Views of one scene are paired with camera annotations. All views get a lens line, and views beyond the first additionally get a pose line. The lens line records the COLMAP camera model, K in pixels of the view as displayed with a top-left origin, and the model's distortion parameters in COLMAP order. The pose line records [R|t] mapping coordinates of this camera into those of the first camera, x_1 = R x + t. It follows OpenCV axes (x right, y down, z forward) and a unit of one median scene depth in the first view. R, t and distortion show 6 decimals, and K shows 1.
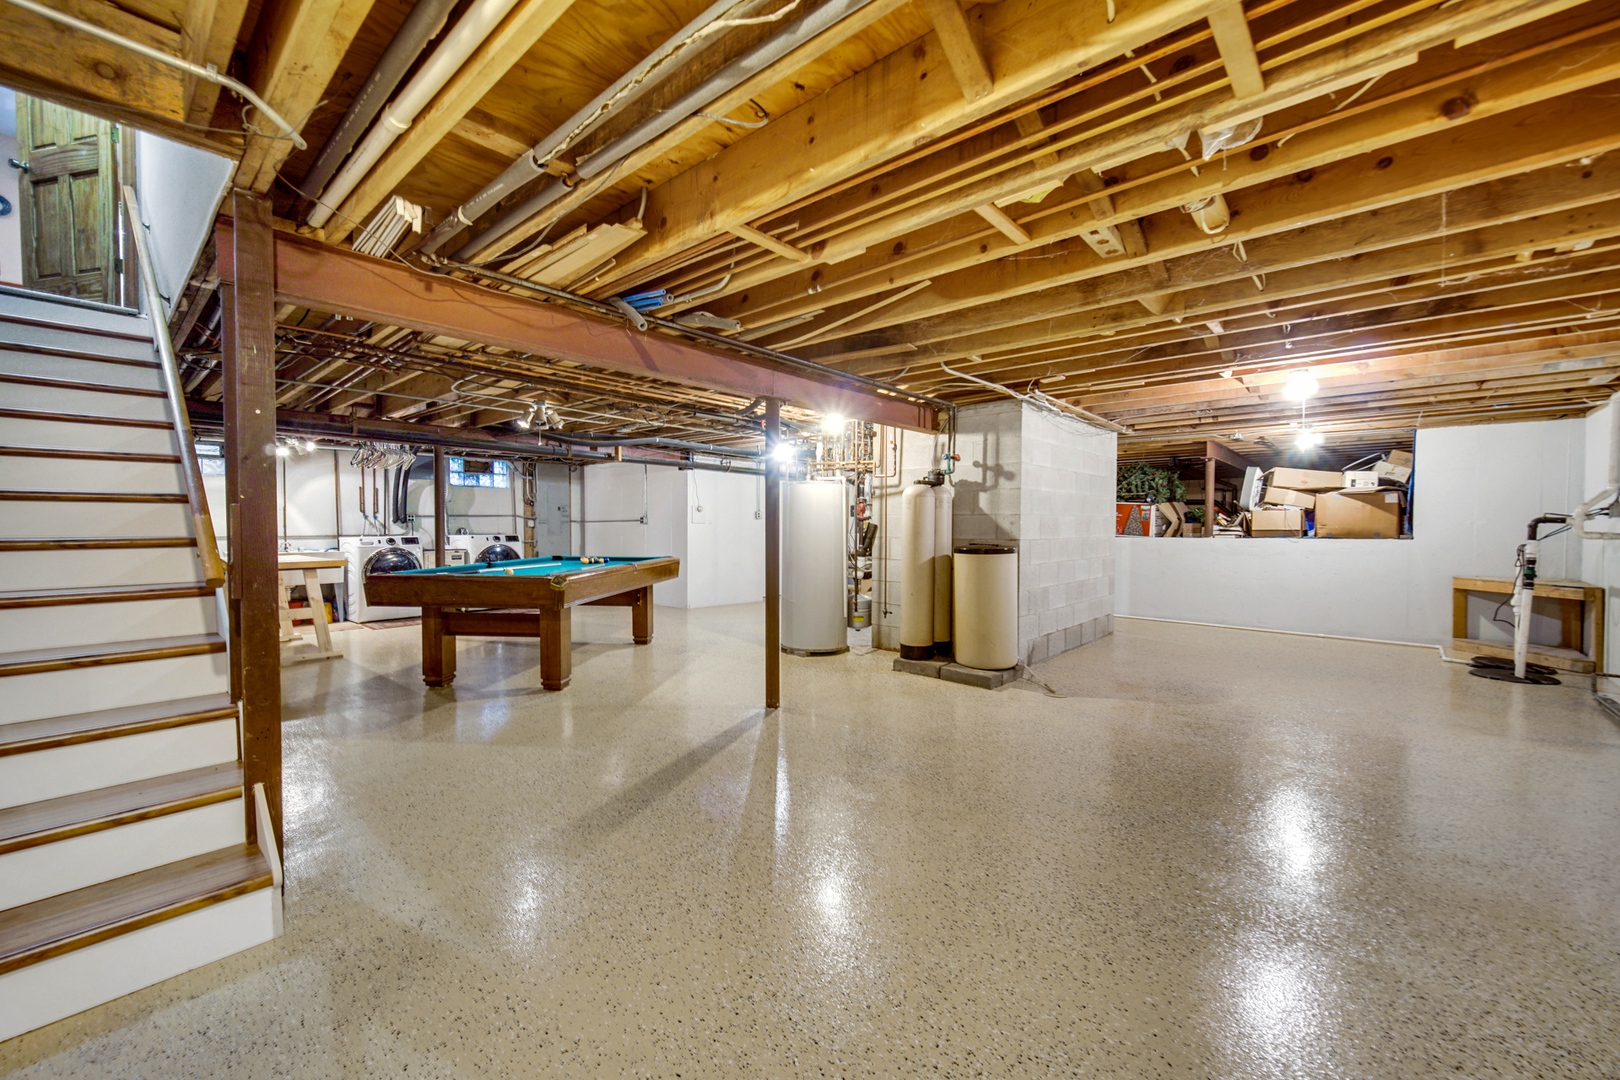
lens RADIAL K [[655.5, 0, 807.9], [0, 655.5, 537.1], [0, 0, 1]] dist [0.000201, 0.000381]
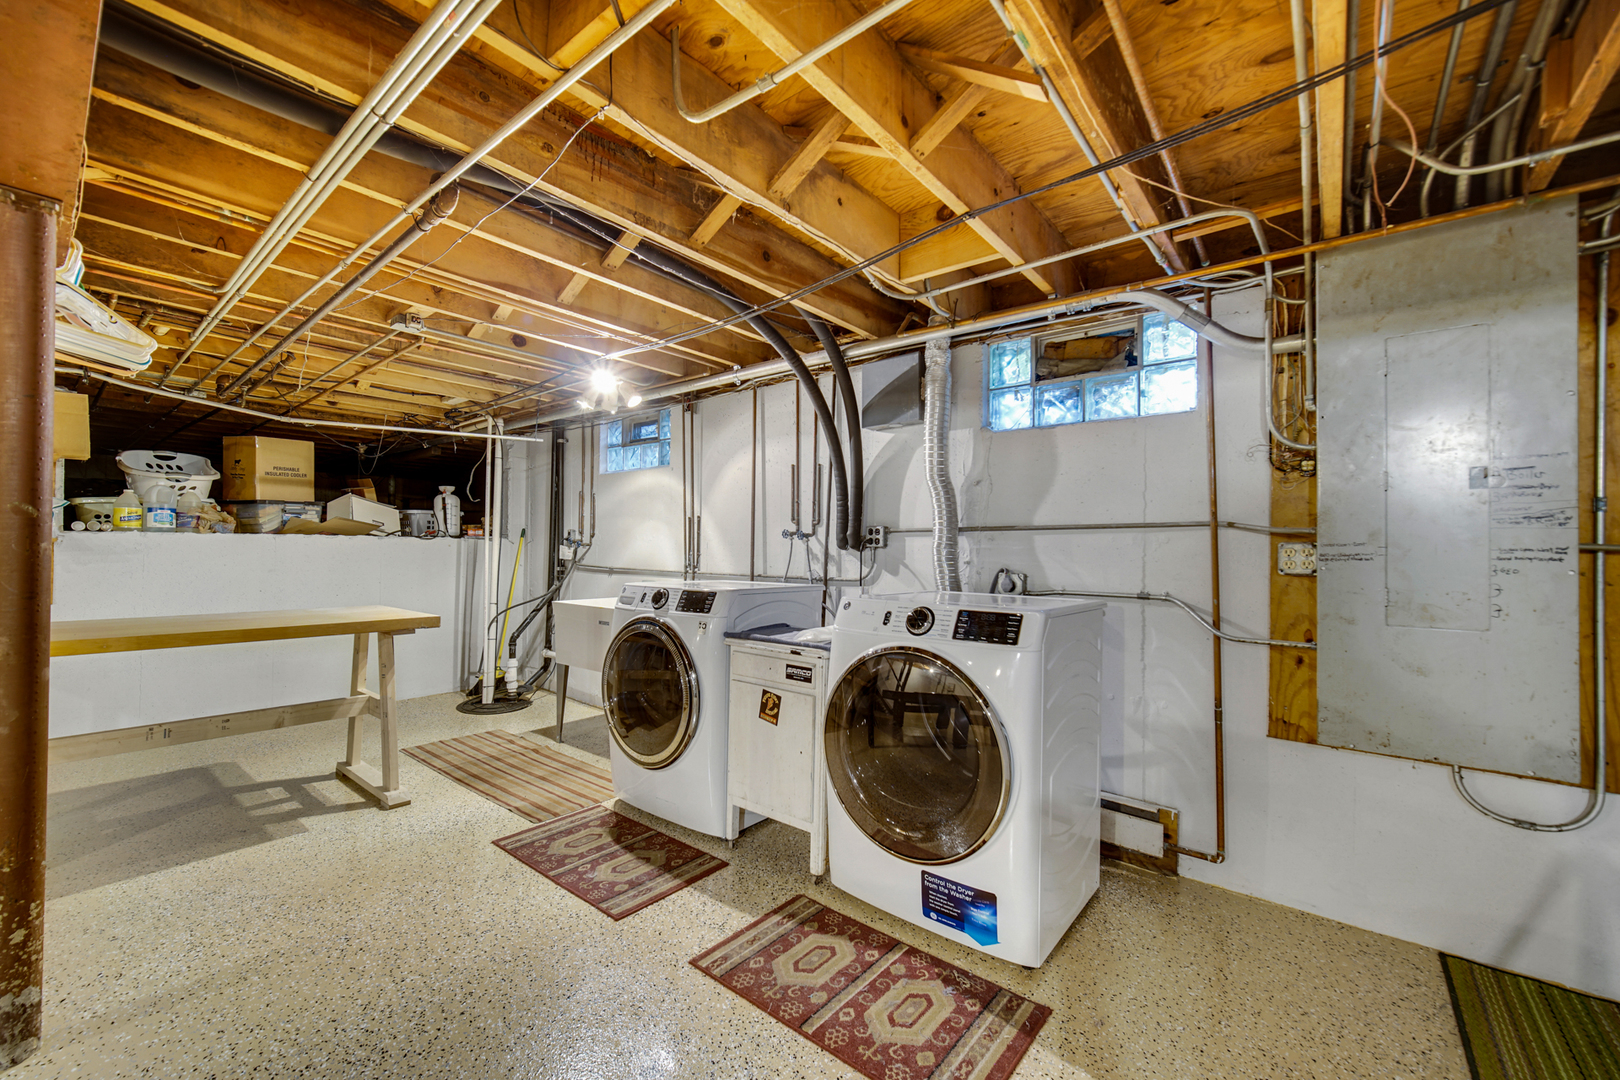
lens RADIAL K [[655.5, 0, 806.8], [0, 655.5, 542.0], [0, 0, 1]] dist [0.000201, 0.000381]
pose [[0.040015, -0.010890, -0.999140, -0.231087], [-0.031104, 0.999442, -0.012139, -0.019718], [0.998715, 0.031563, 0.039654, 0.885927]]
